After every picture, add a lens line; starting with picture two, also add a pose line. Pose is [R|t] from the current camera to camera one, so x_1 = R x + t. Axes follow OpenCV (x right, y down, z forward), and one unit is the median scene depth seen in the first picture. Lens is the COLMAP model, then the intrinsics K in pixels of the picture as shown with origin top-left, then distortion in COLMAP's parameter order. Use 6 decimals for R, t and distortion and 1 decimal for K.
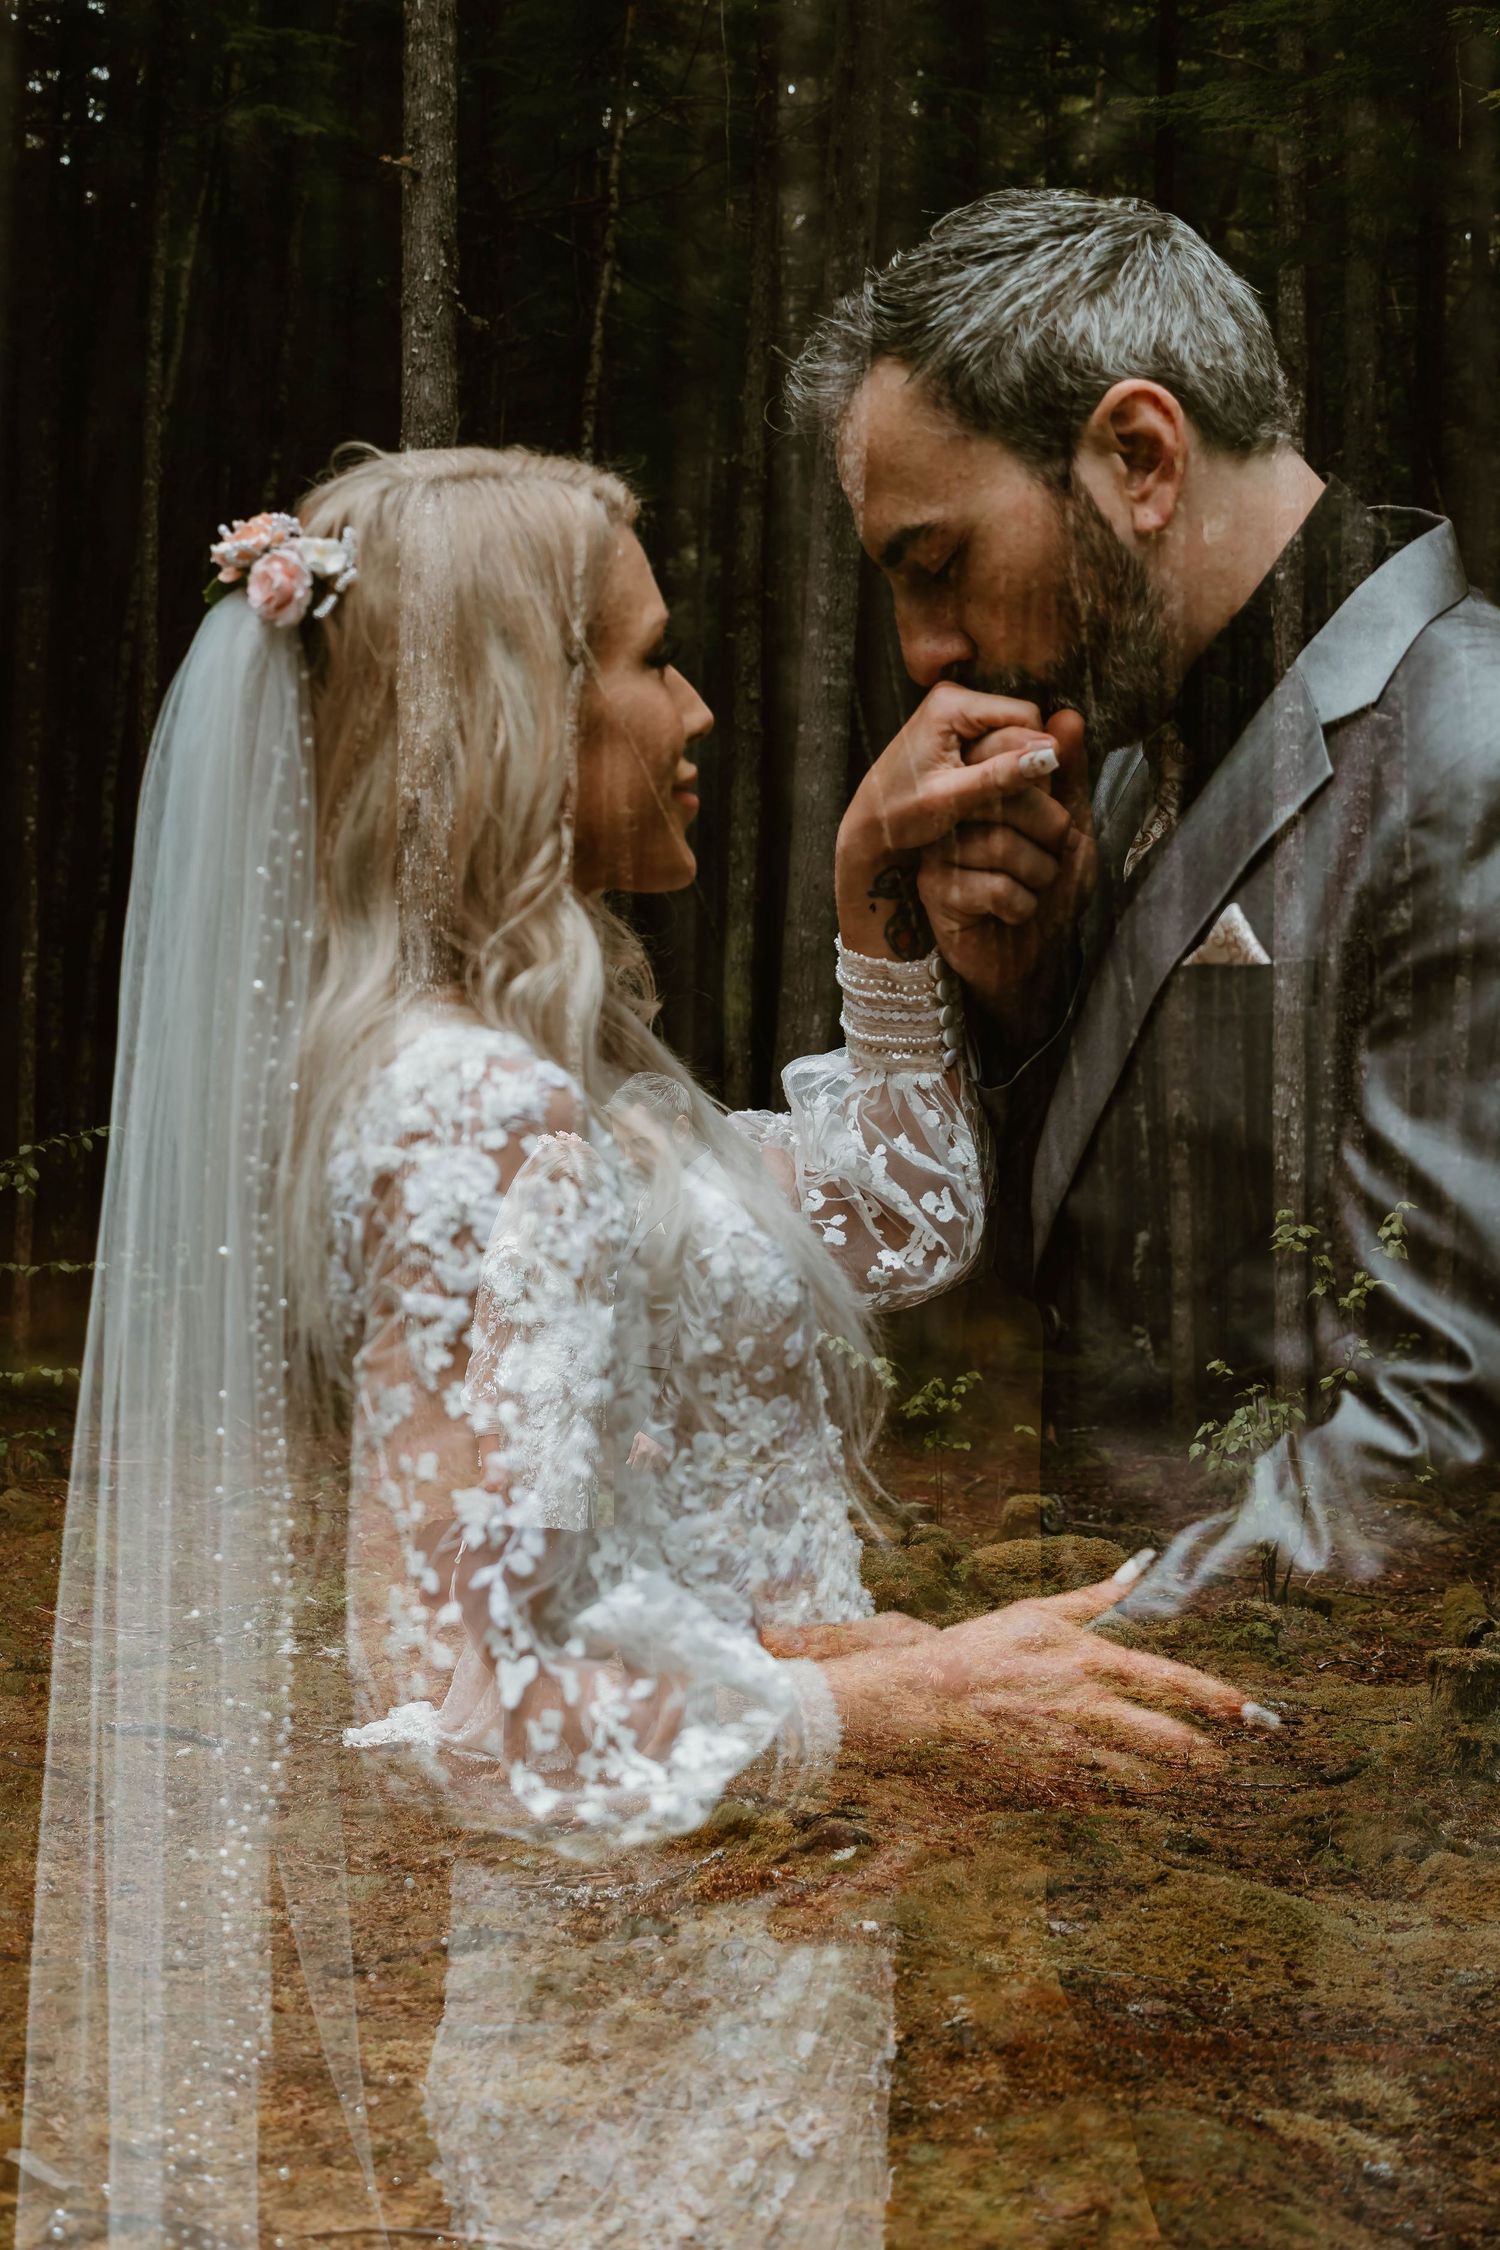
lens RADIAL K [[4549.5, 0, 758.5], [0, 4549.5, 1135.8], [0, 0, 1]] dist [0.007682, 0.000000]
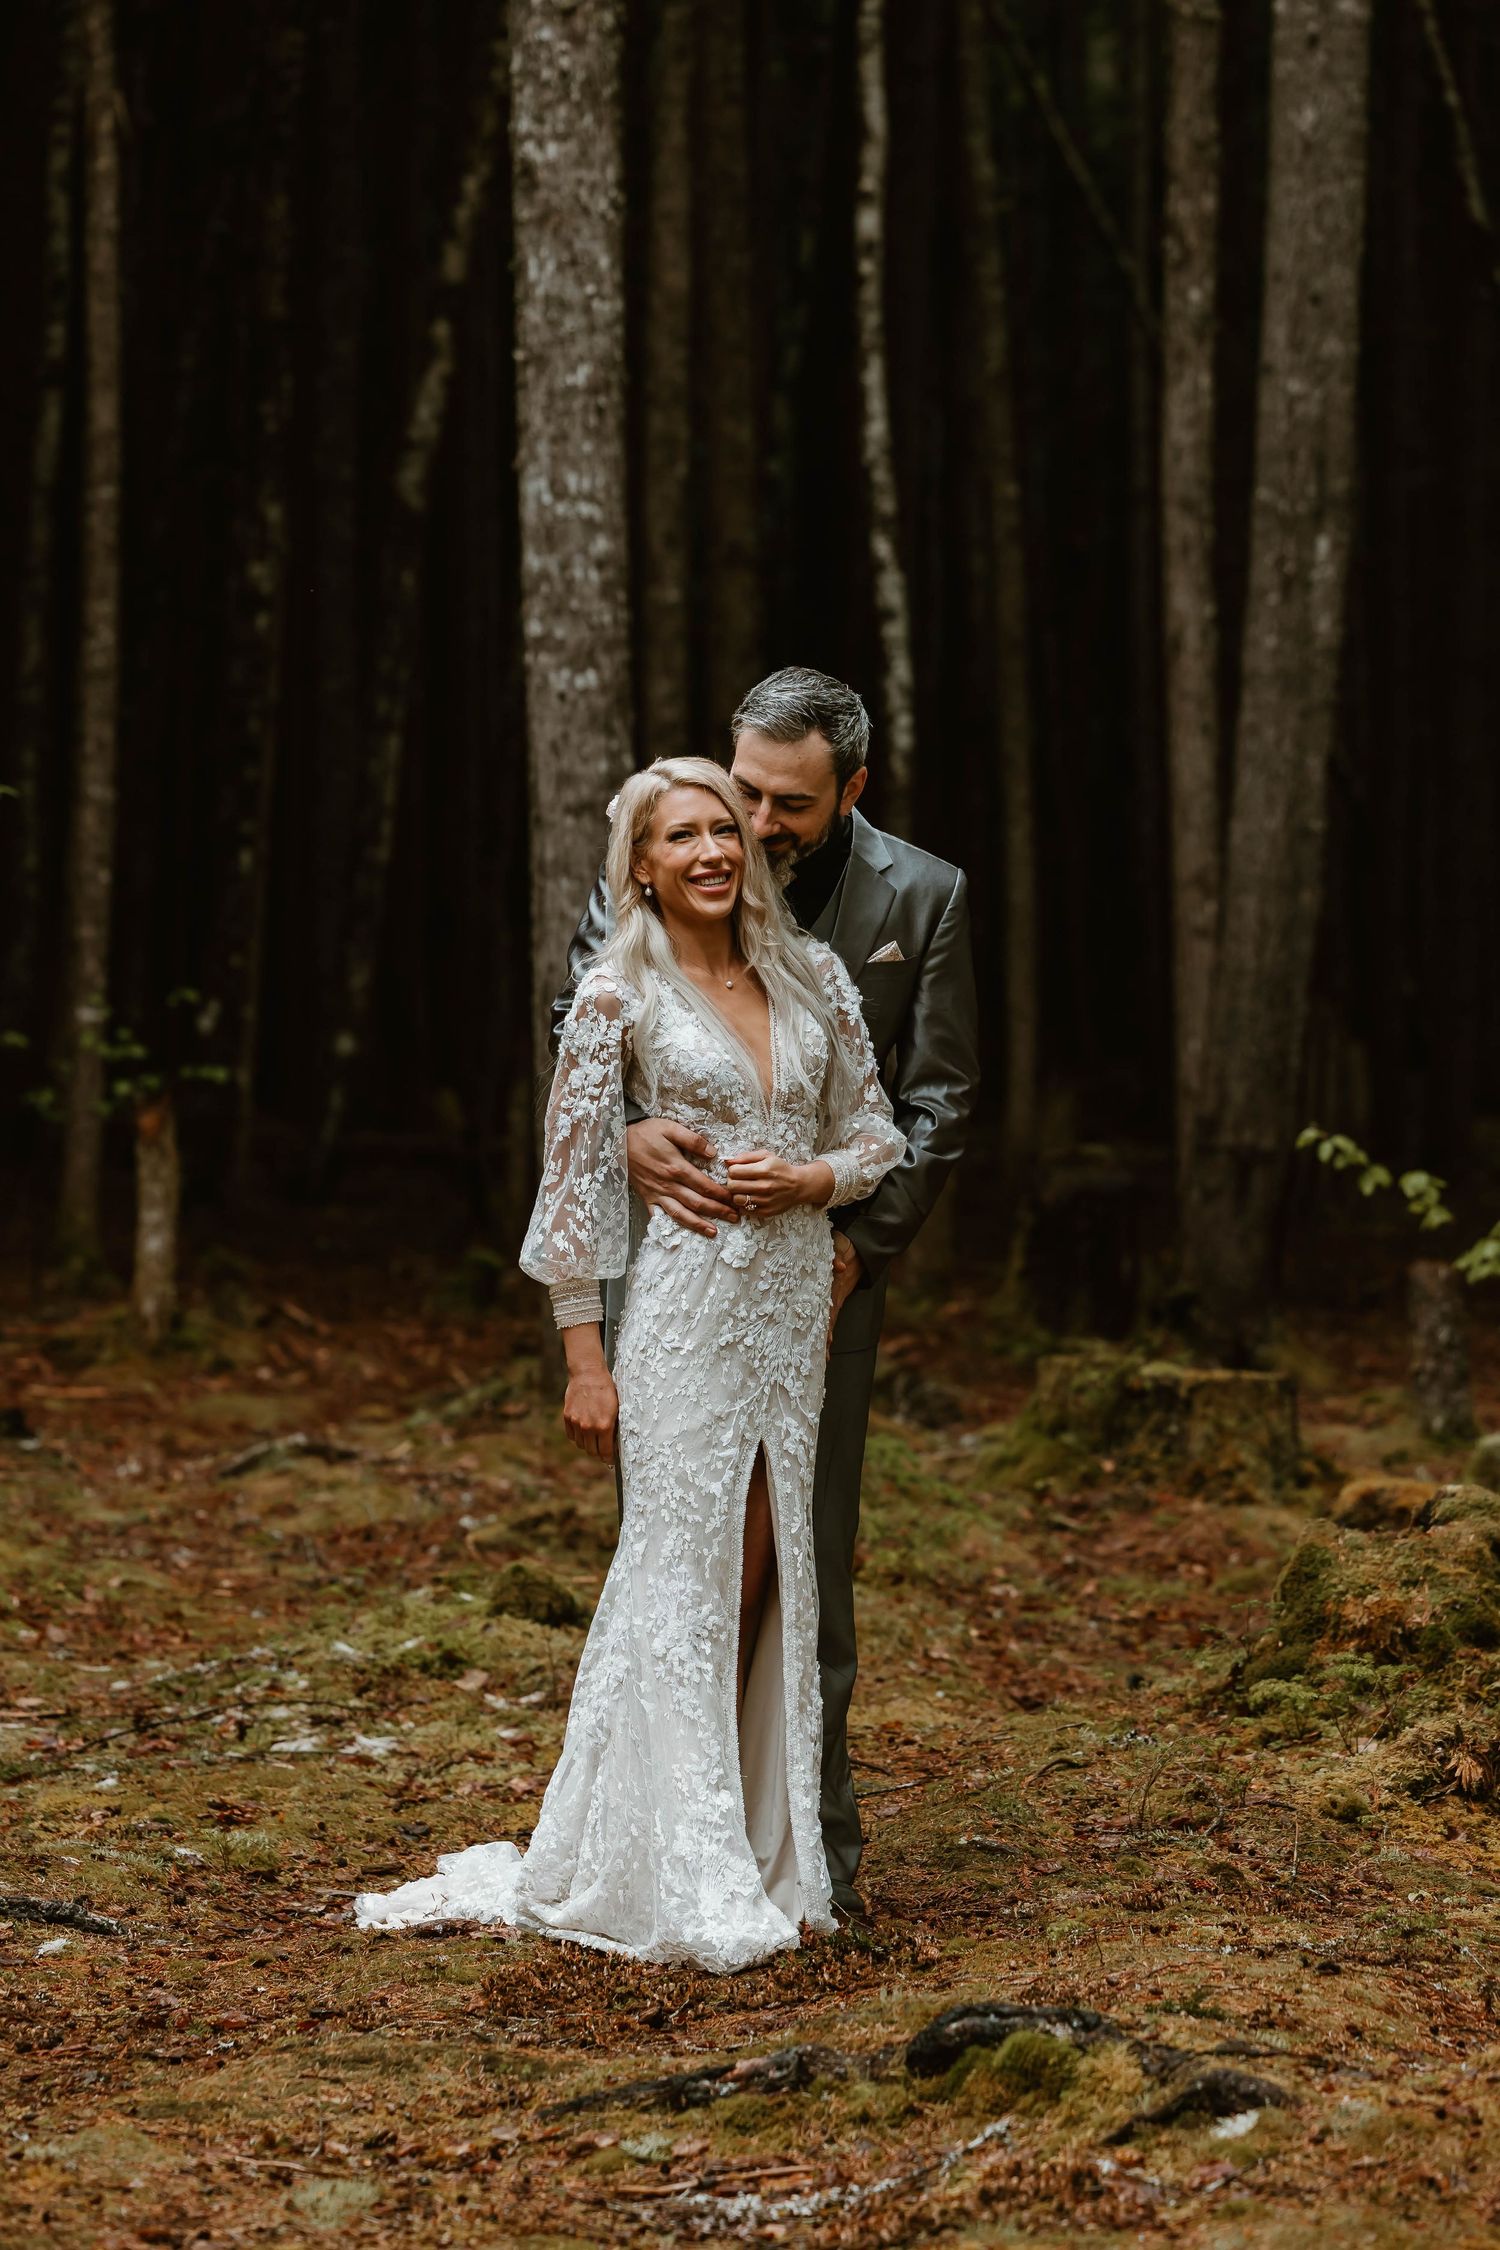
lens RADIAL K [[8204.7, 0, 744.3], [0, 8204.7, 1125.6], [0, 0, 1]] dist [0.035809, 0.000000]
pose [[0.996961, -0.026651, -0.073202, 0.031961], [0.029832, 0.998642, 0.042717, -0.001044], [0.071964, -0.044771, 0.996402, 0.043688]]
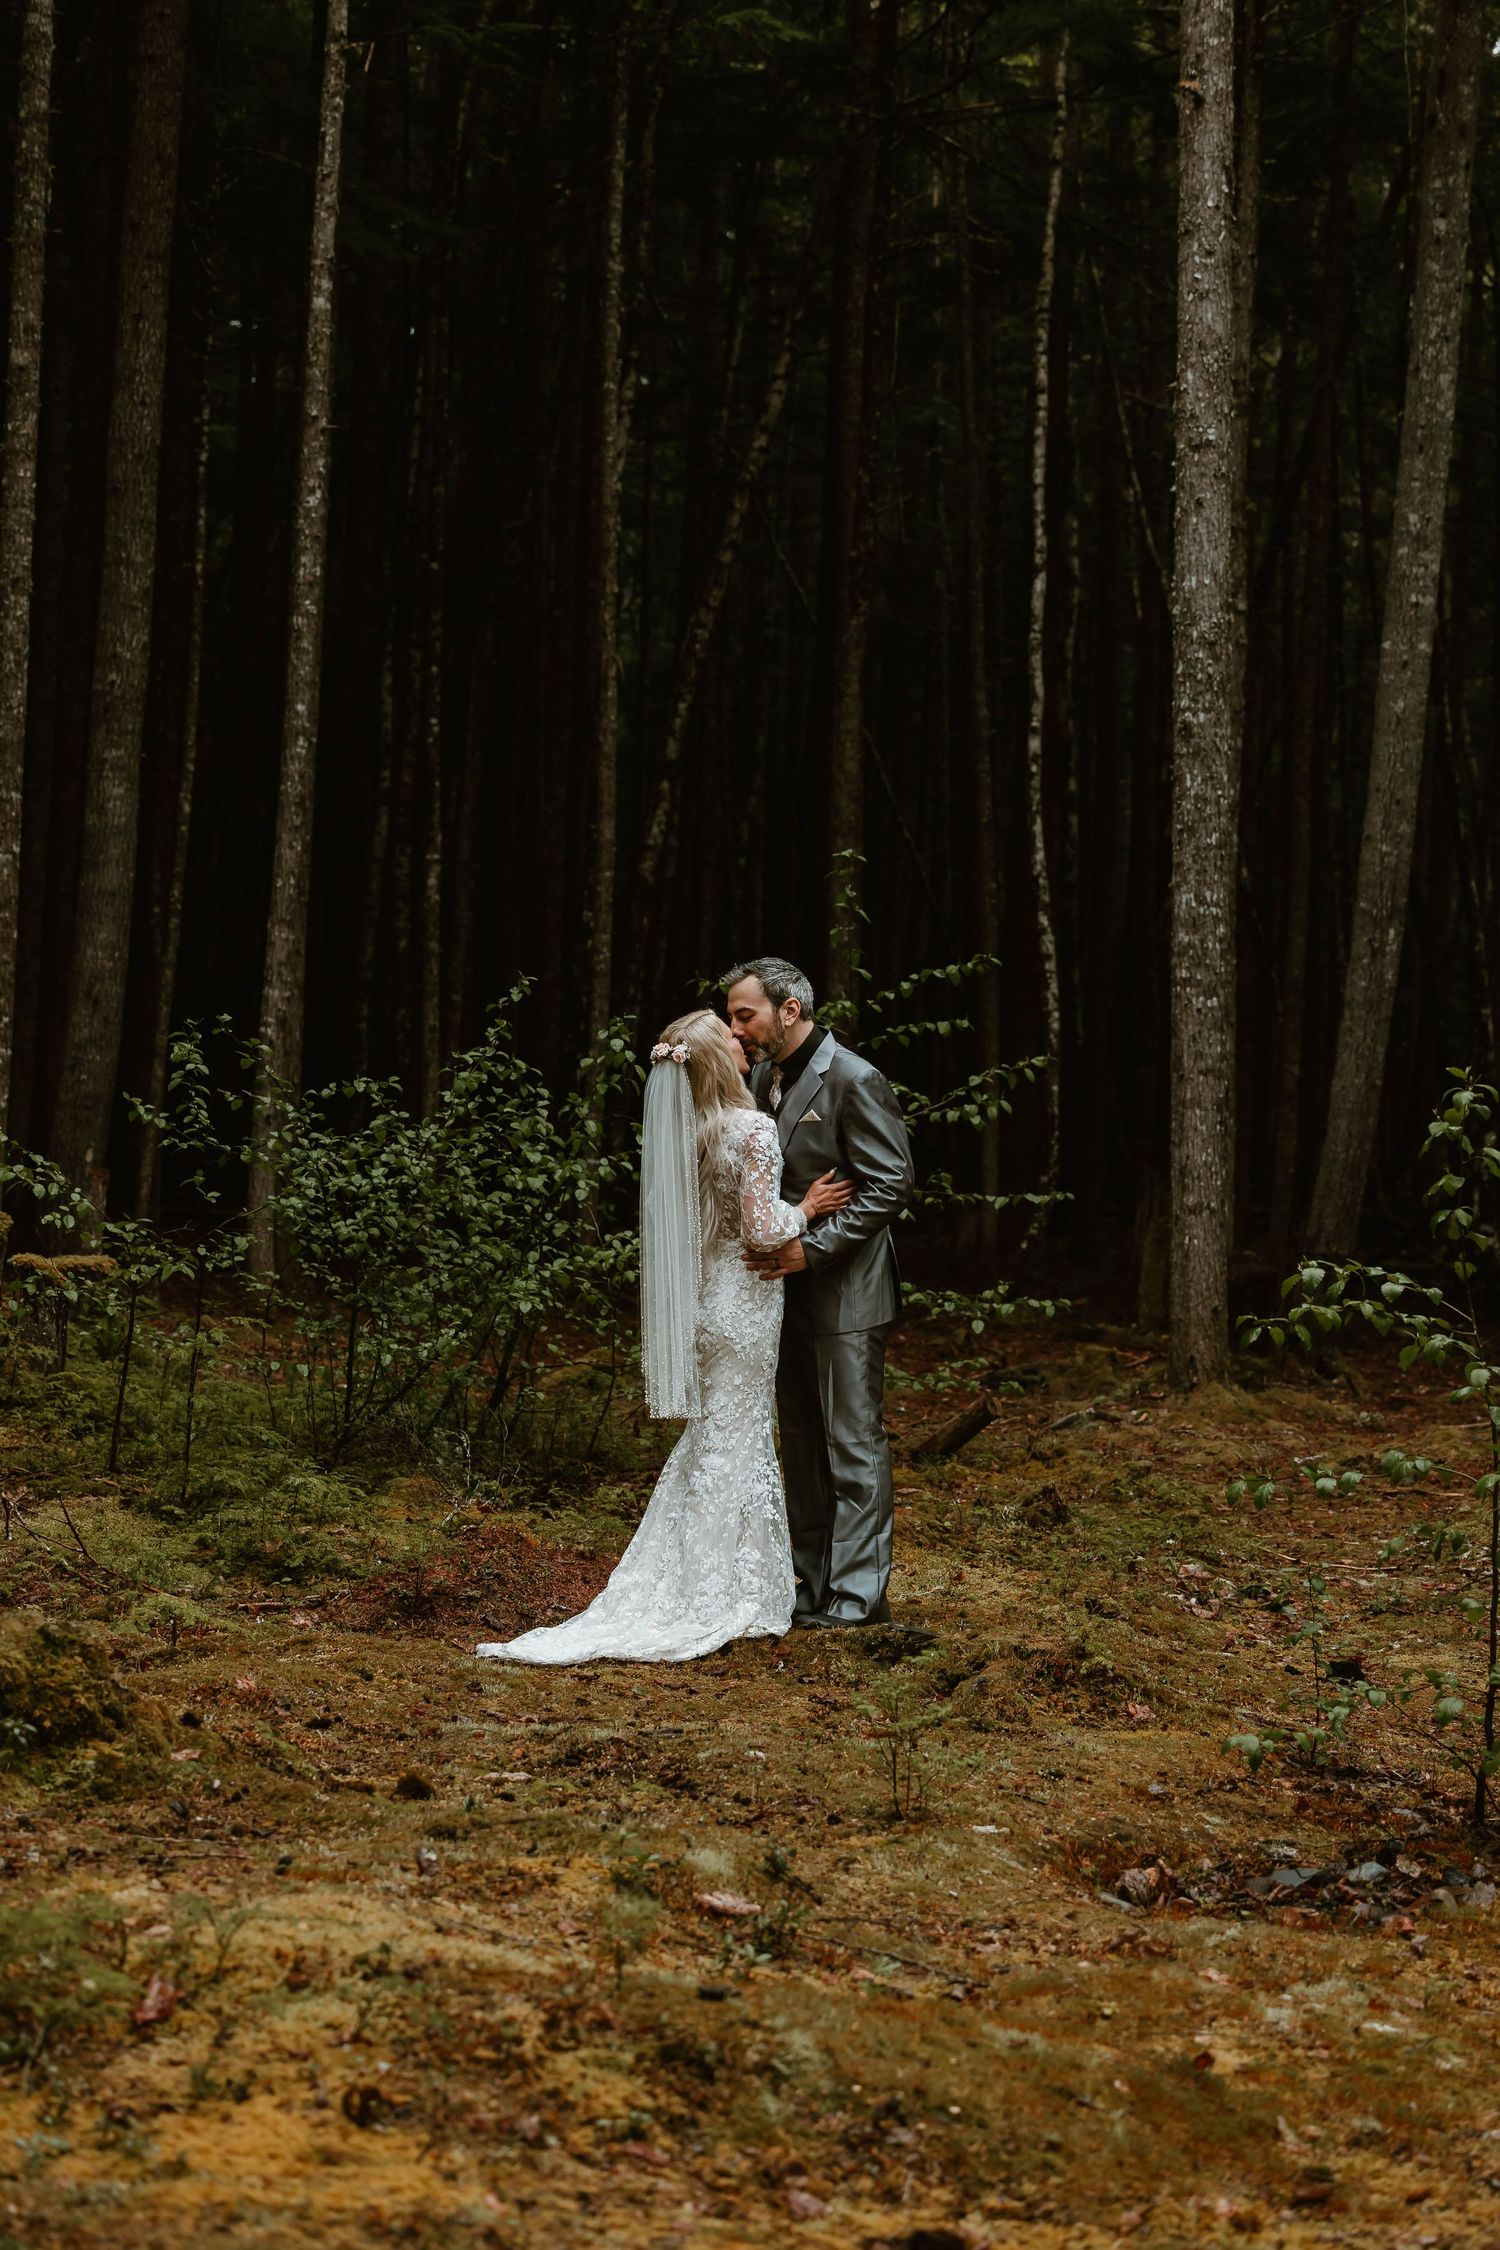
lens RADIAL K [[4549.5, 0, 748.1], [0, 4549.5, 1110.8], [0, 0, 1]] dist [0.007682, 0.000000]
pose [[0.996979, -0.000535, 0.077665, -0.486978], [-0.001335, 0.999711, 0.024022, -0.023915], [-0.077655, -0.024053, 0.996690, 0.004474]]
